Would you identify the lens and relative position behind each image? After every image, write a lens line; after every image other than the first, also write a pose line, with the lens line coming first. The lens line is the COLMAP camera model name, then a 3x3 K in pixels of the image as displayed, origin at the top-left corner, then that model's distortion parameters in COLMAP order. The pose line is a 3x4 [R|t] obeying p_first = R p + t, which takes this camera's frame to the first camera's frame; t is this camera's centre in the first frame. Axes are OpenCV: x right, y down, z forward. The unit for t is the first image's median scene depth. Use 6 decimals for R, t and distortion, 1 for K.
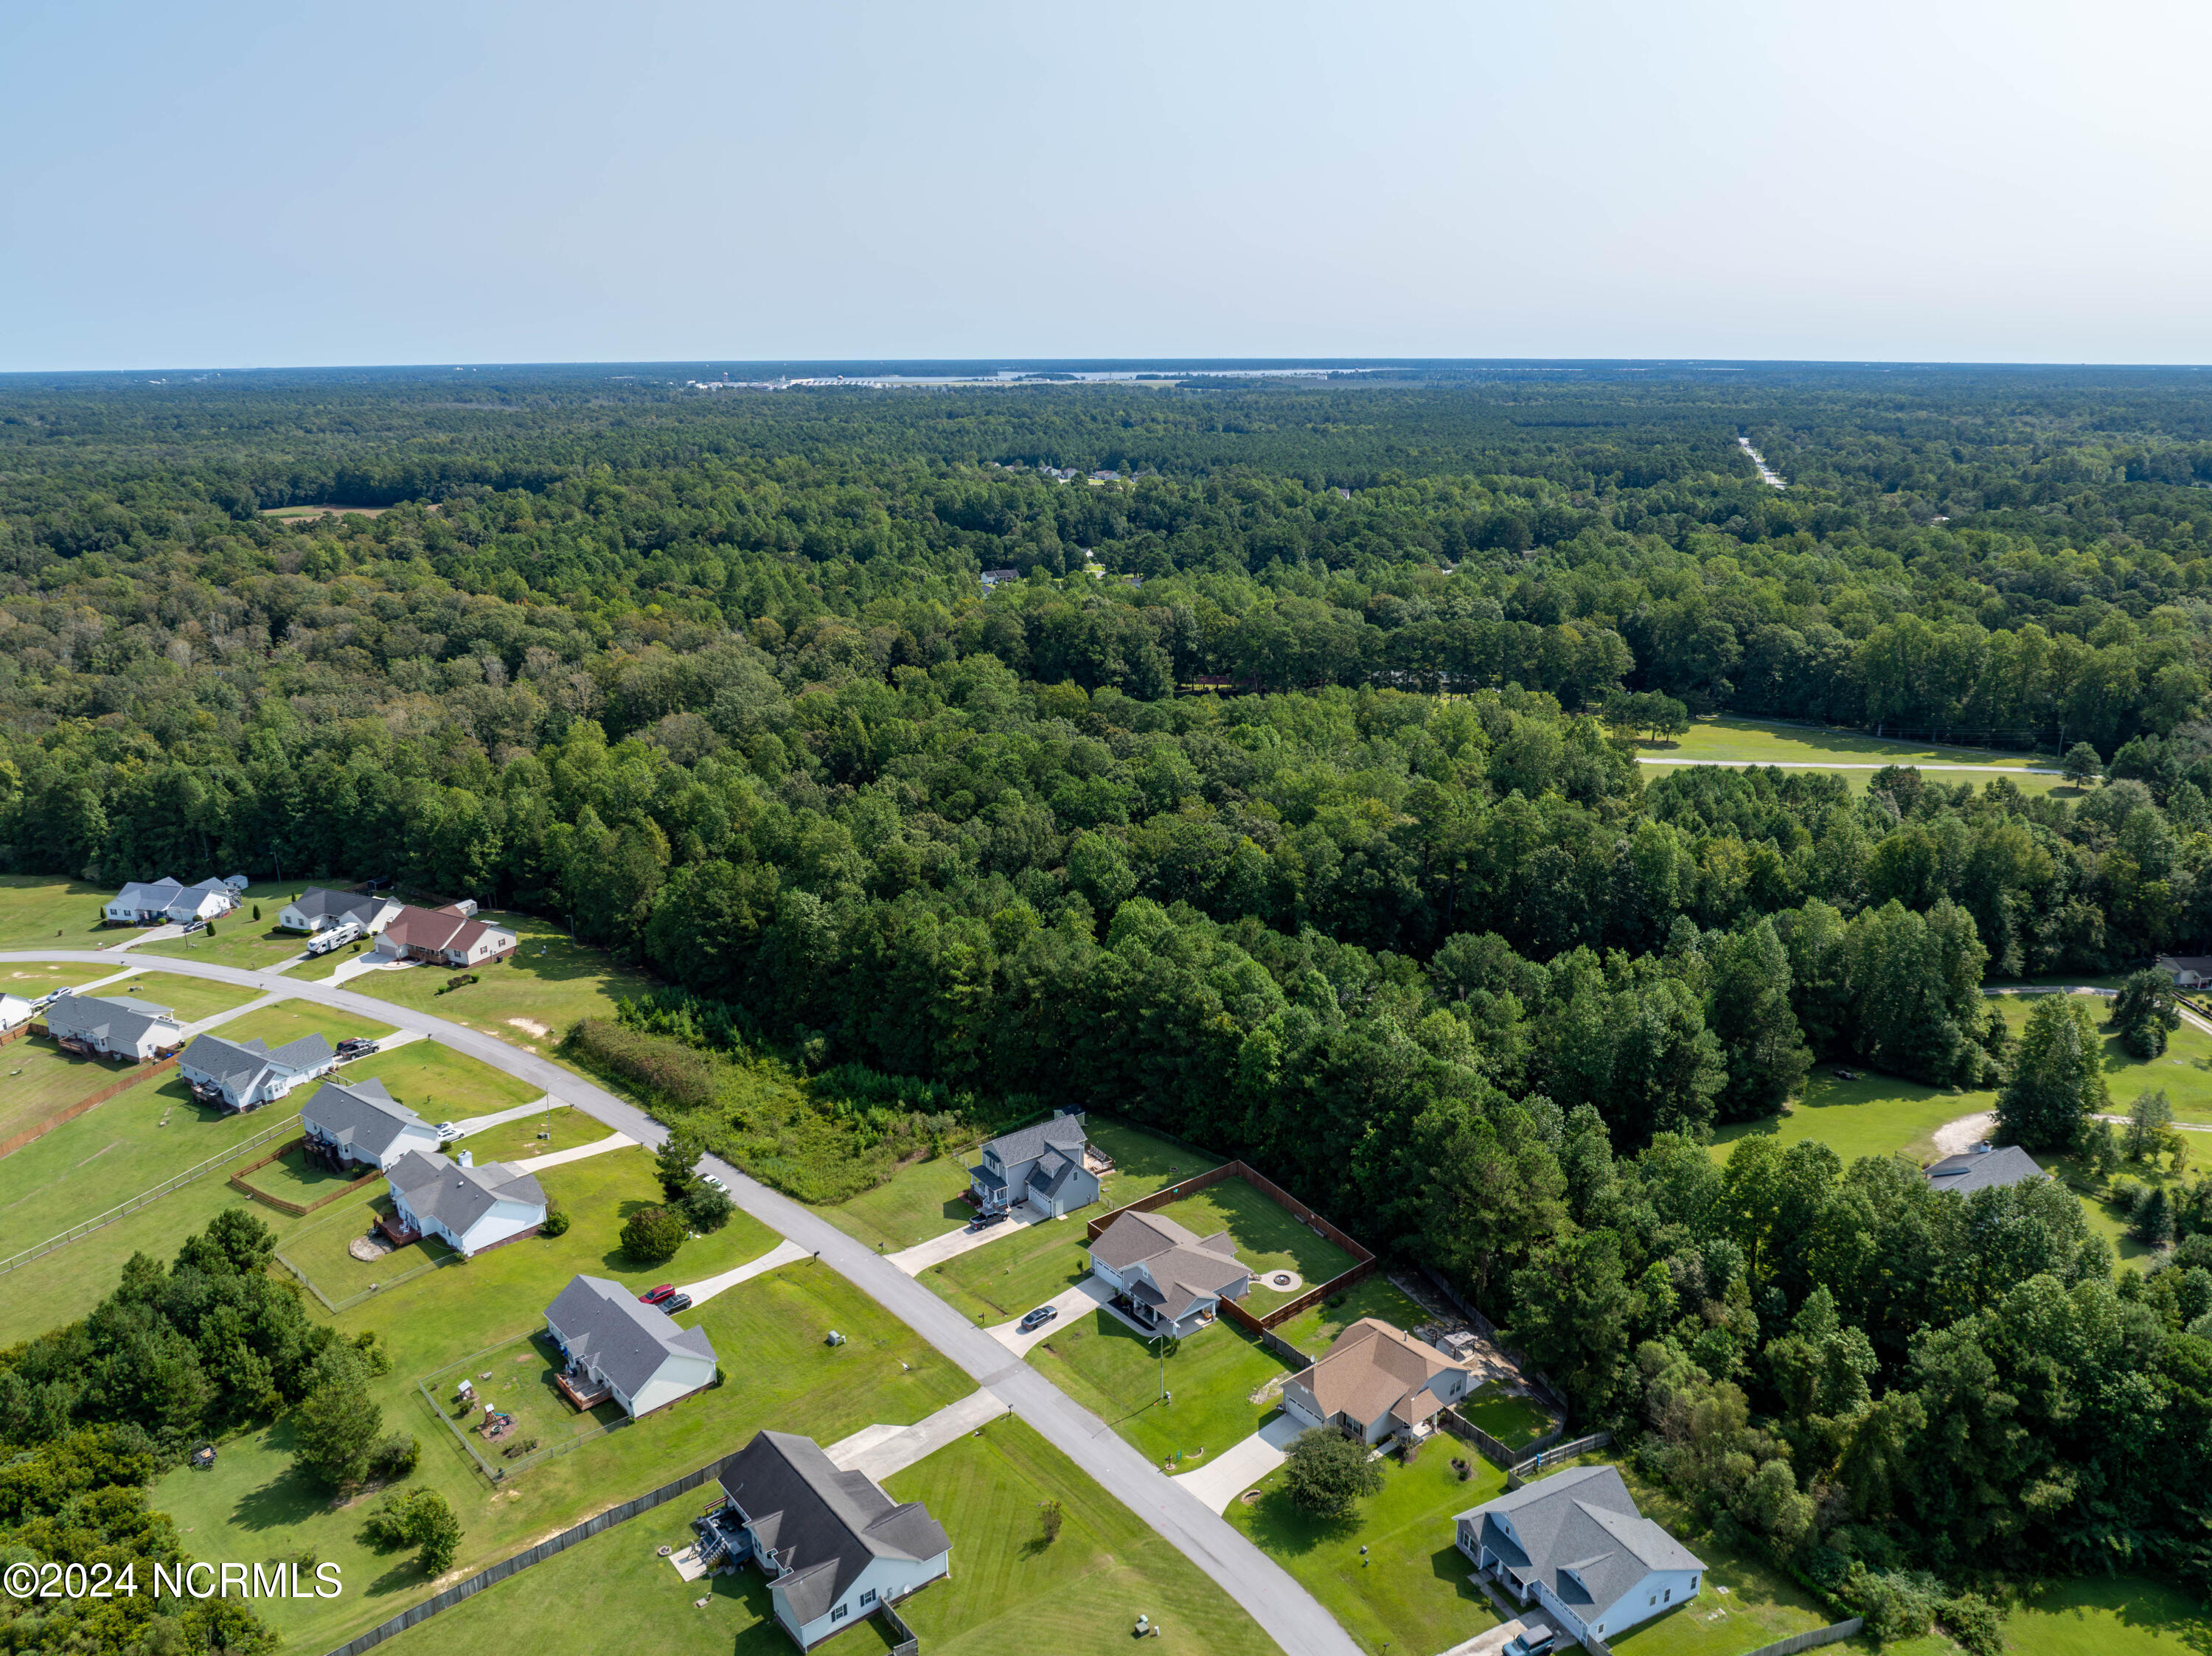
lens RADIAL K [[1579.5, 0, 1120.1], [0, 1579.5, 830.0], [0, 0, 1]] dist [-0.038218, 0.003607]
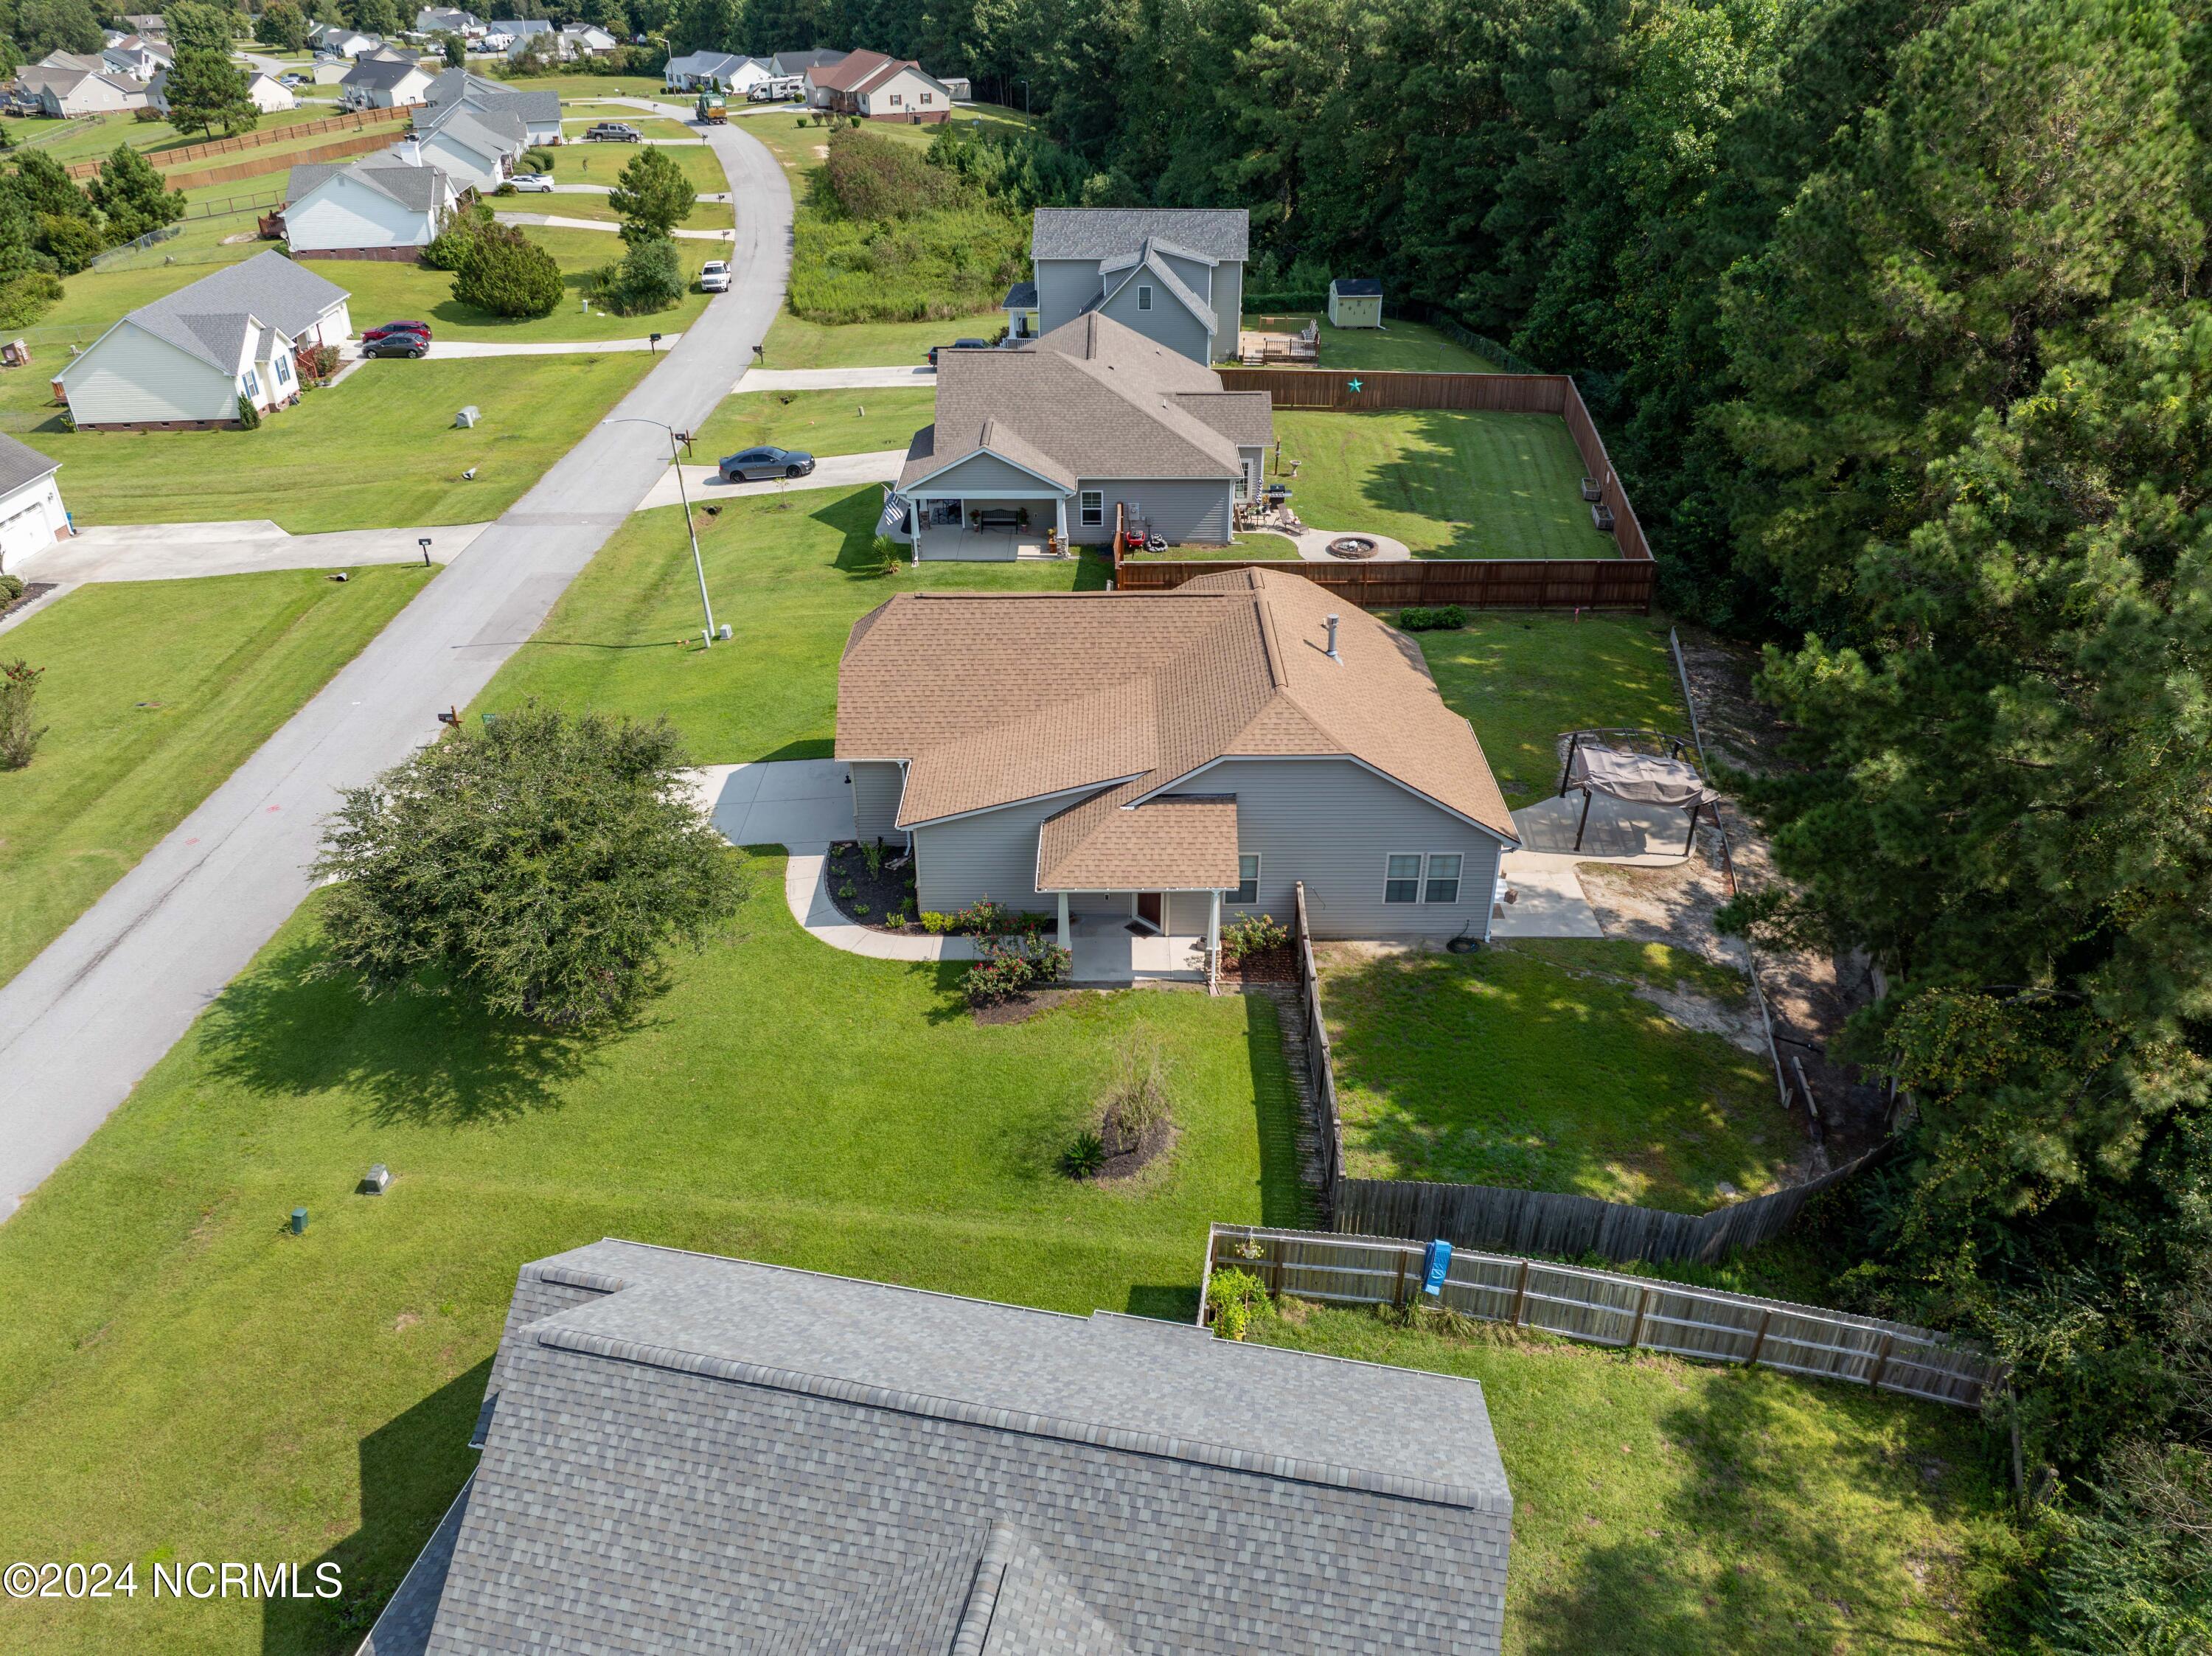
lens RADIAL K [[1574.1, 0, 1096.3], [0, 1574.1, 827.6], [0, 0, 1]] dist [-0.038234, 0.004264]
pose [[0.776985, 0.325305, -0.538954, 0.247969], [-0.185970, 0.936537, 0.297176, 0.235767], [0.601423, -0.130672, 0.788172, 0.645914]]
